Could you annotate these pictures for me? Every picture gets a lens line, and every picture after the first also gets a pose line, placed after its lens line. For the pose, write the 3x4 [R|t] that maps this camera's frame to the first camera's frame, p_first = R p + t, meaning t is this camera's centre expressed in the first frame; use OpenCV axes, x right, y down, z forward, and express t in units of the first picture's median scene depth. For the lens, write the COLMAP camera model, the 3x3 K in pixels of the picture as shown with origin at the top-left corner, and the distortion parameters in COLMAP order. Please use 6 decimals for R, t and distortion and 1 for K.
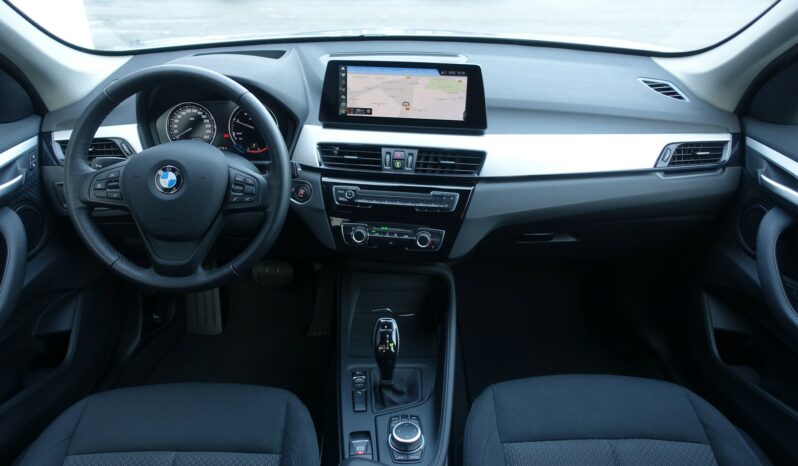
lens RADIAL K [[545.1, 0, 401.0], [0, 545.1, 231.6], [0, 0, 1]] dist [-0.007935, 0.004514]
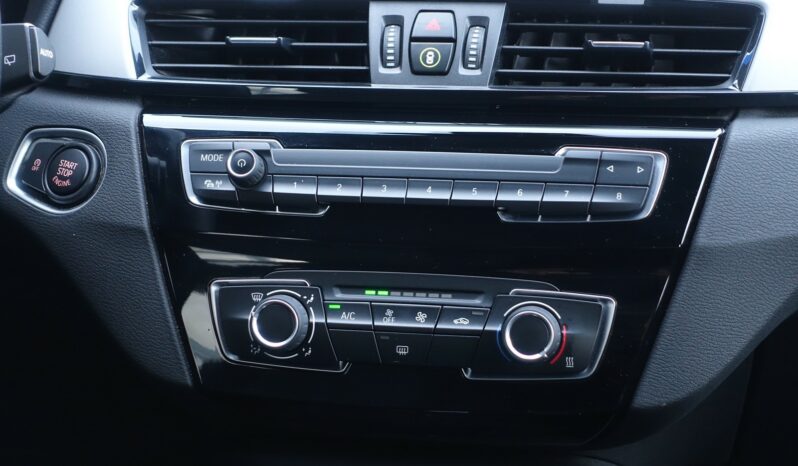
lens RADIAL K [[1596.7, 0, 402.8], [0, 1596.7, 233.7], [0, 0, 1]] dist [-0.139336, 0.000000]
pose [[0.999090, -0.008470, -0.041803, 0.012923], [0.000077, 0.980443, -0.196801, 0.113132], [0.042653, 0.196619, 0.979552, 0.267007]]
